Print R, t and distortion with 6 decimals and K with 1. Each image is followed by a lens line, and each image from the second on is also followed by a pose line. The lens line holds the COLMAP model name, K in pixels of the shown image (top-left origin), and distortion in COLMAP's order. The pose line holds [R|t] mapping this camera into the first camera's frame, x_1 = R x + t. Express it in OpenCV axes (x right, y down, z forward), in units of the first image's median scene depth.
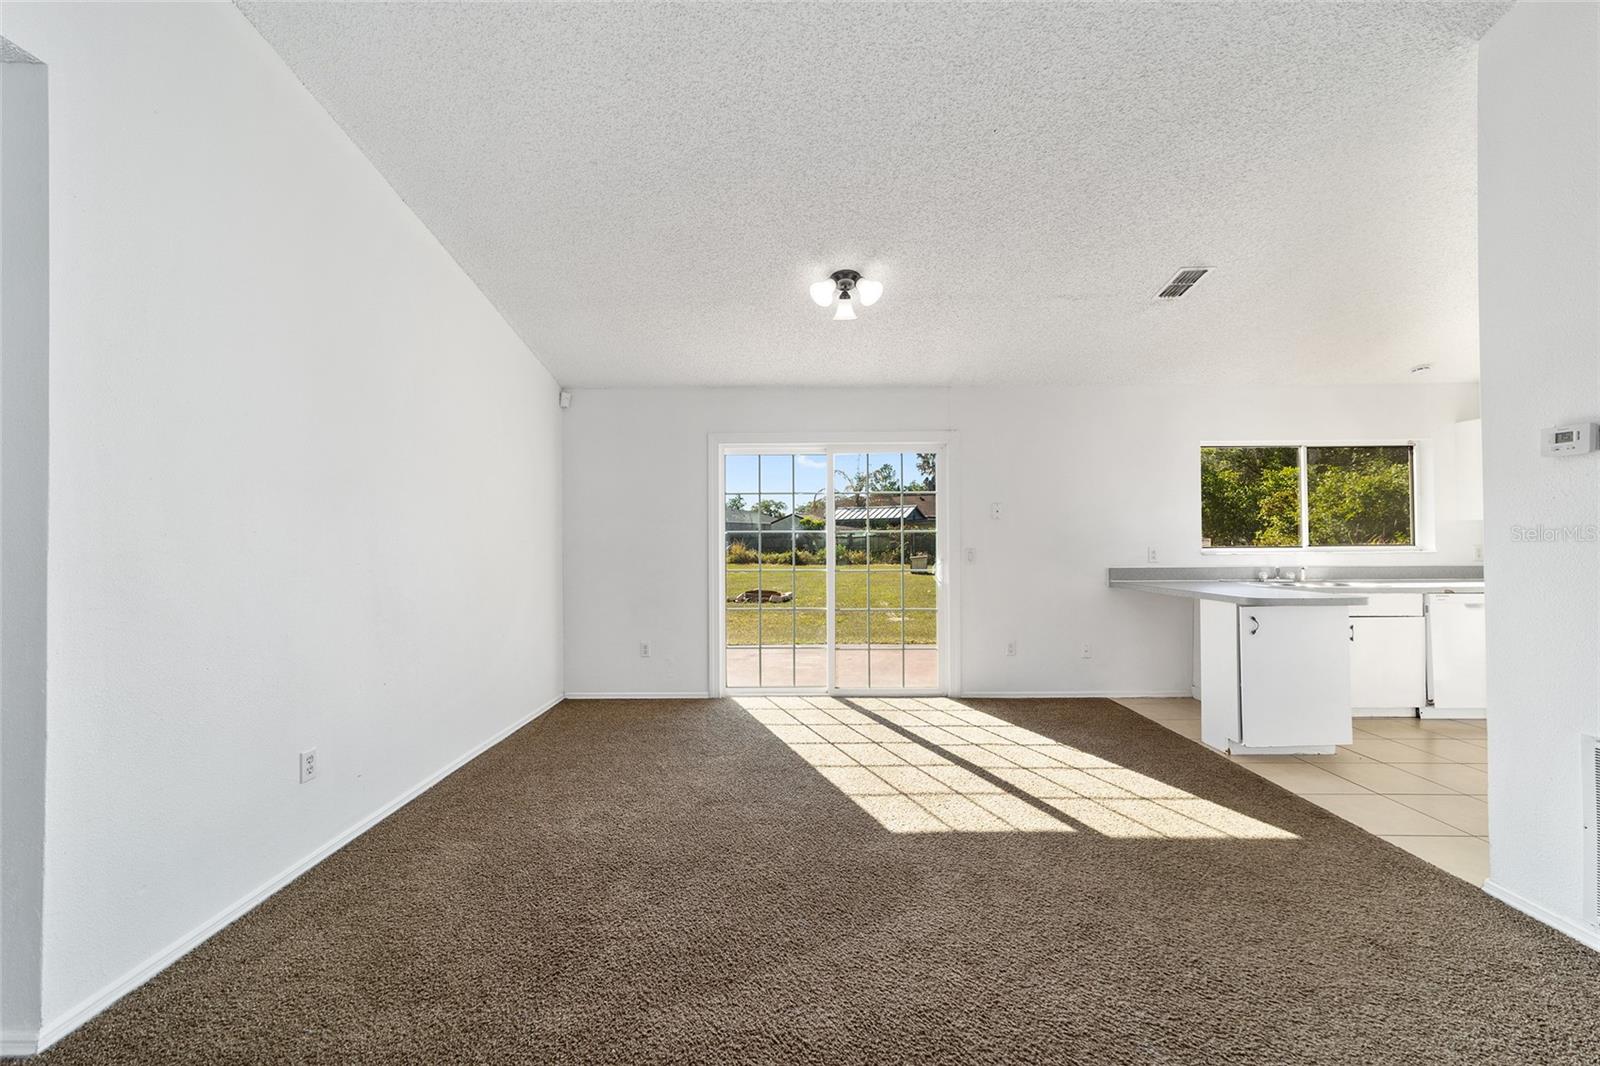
lens RADIAL K [[613.5, 0, 793.0], [0, 613.5, 538.5], [0, 0, 1]] dist [-0.017465, 0.009263]
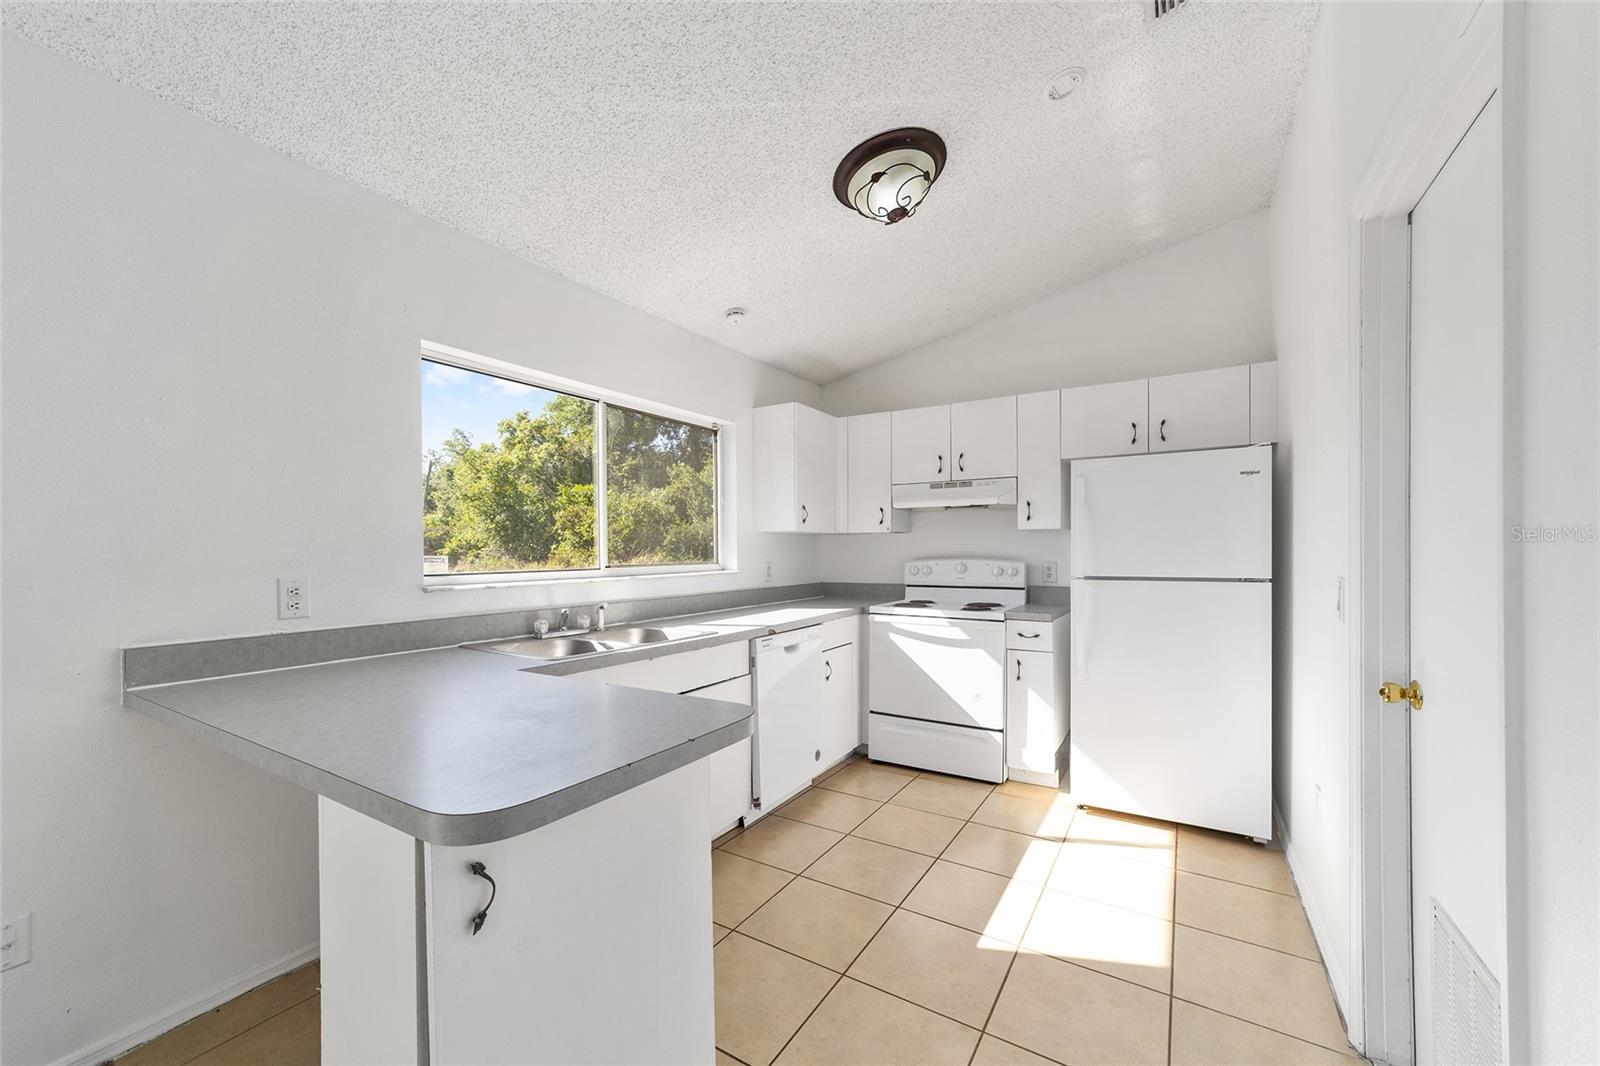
lens RADIAL K [[623.8, 0, 793.7], [0, 623.8, 556.6], [0, 0, 1]] dist [-0.014976, 0.009520]
pose [[0.526709, -0.007116, 0.850016, 0.420277], [0.001700, 0.999972, 0.007318, -0.002590], [-0.850044, -0.002409, 0.526706, 0.519403]]
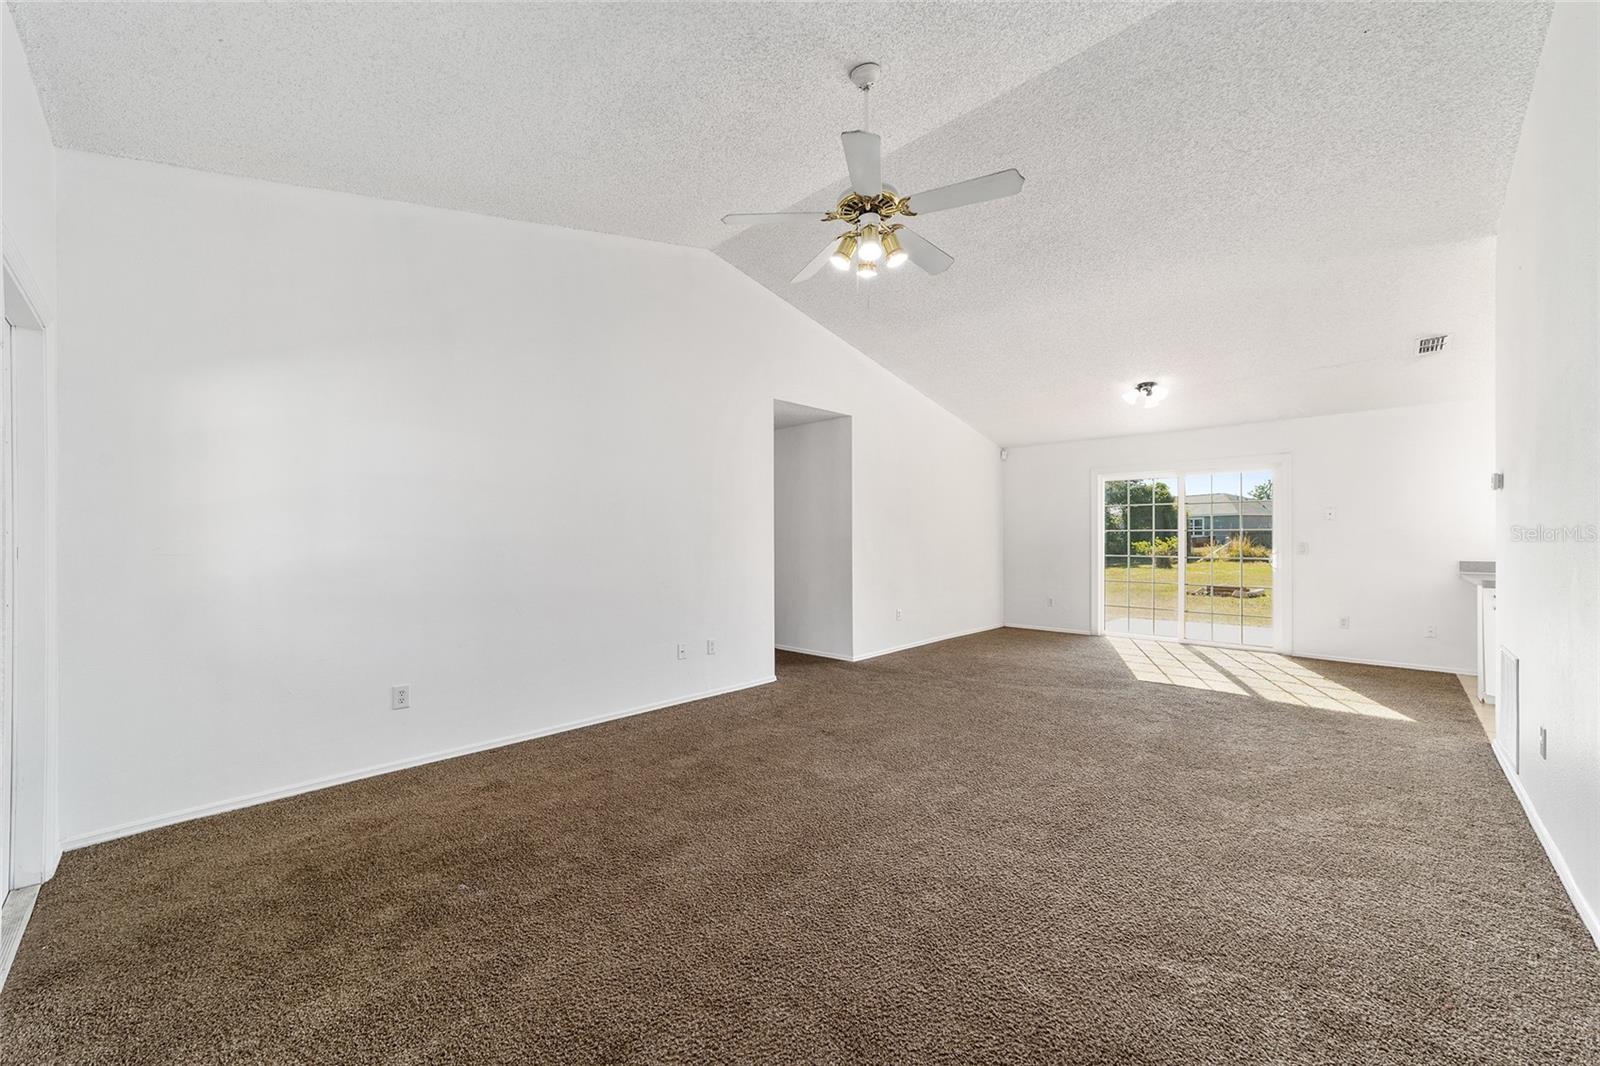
lens RADIAL K [[613.5, 0, 793.0], [0, 613.5, 538.5], [0, 0, 1]] dist [-0.017465, 0.009263]
pose [[0.724441, 0.002967, -0.689330, 0.397685], [0.002494, 0.999973, 0.006925, -0.003683], [0.689332, -0.006736, 0.724414, -0.682736]]
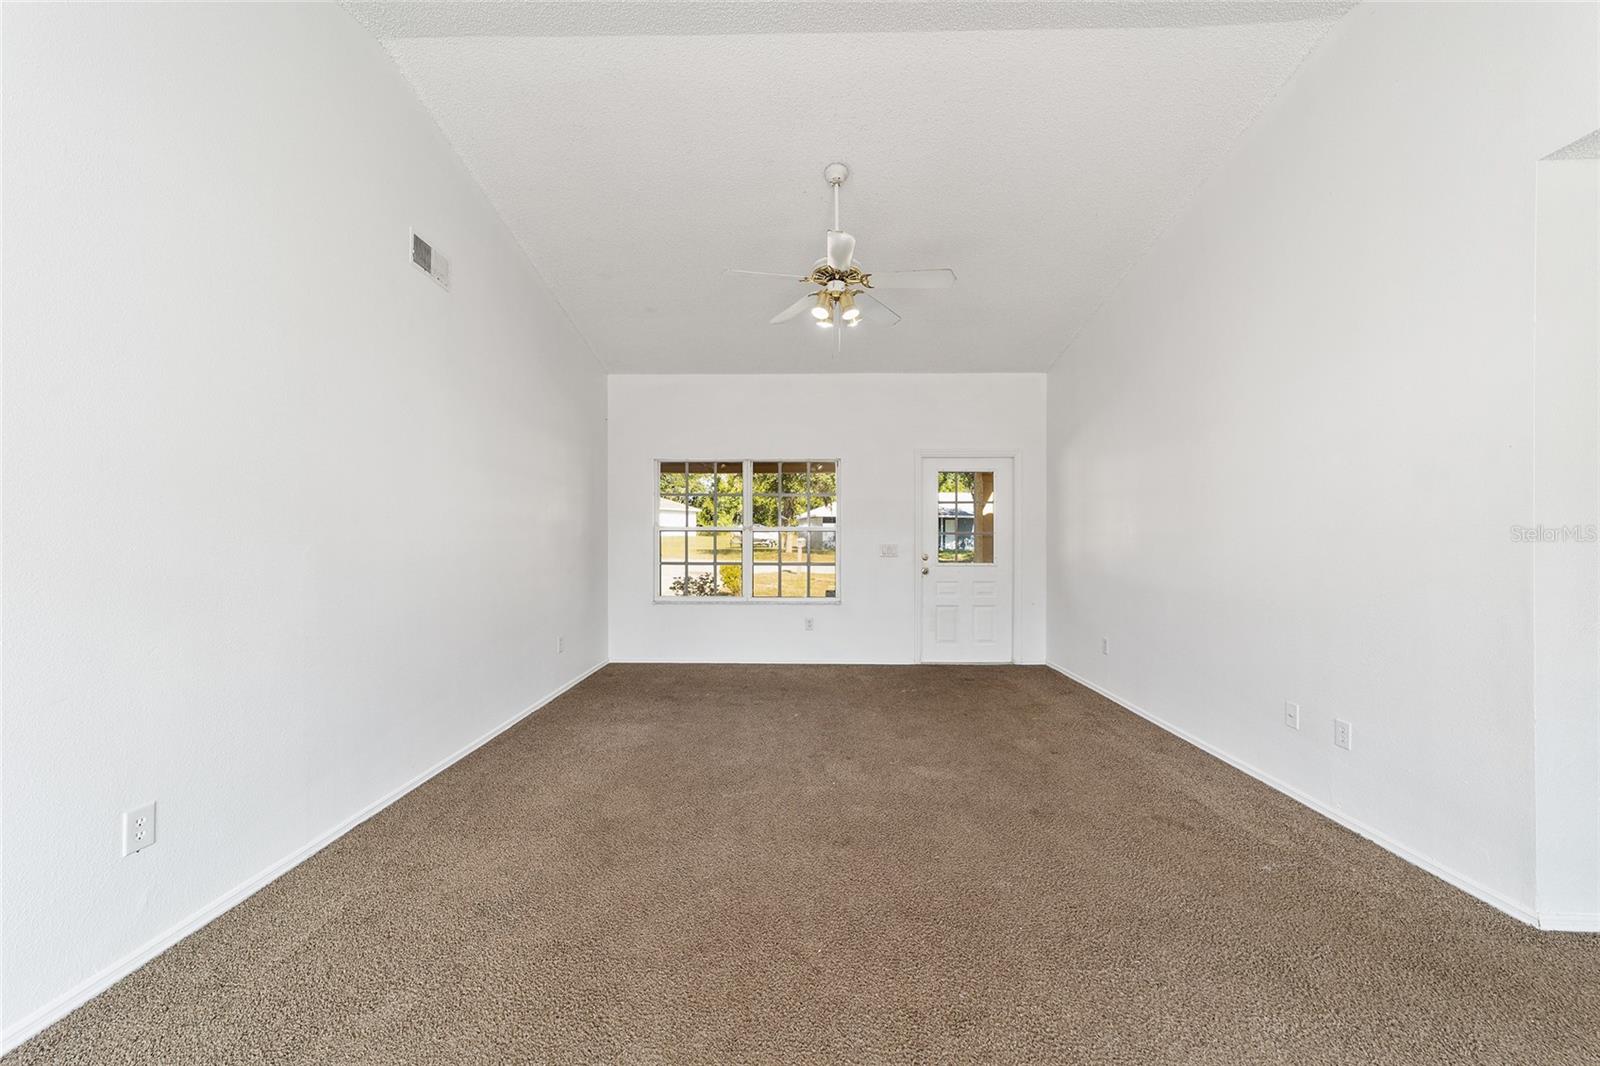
lens RADIAL K [[613.2, 0, 790.6], [0, 613.2, 535.3], [0, 0, 1]] dist [-0.028077, 0.009035]
pose [[-0.999962, 0.000771, 0.008681, 0.102744], [0.000783, 0.999999, 0.001284, -0.000203], [-0.008680, 0.001291, -0.999961, 0.496665]]
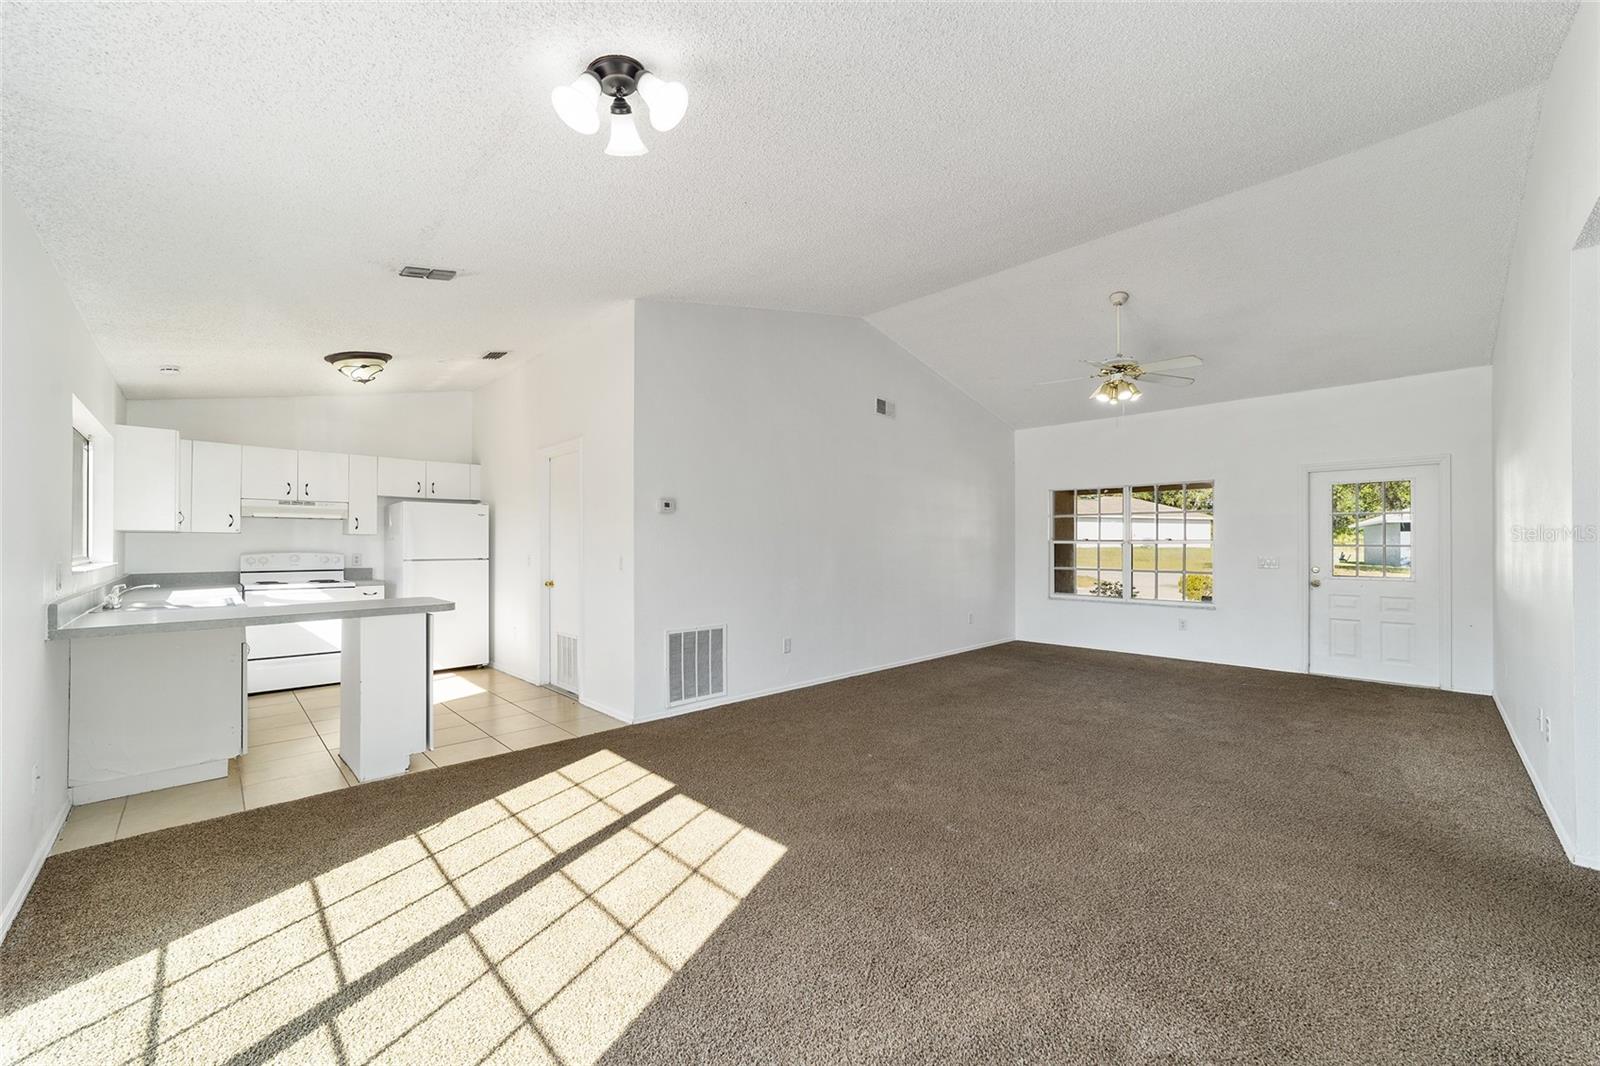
lens RADIAL K [[613.5, 0, 793.0], [0, 613.5, 538.5], [0, 0, 1]] dist [-0.017465, 0.009263]
pose [[-0.704166, 0.011907, 0.709936, -0.293445], [0.001203, 0.999878, -0.015577, 0.000072], [-0.710035, -0.010115, -0.704094, 0.906499]]
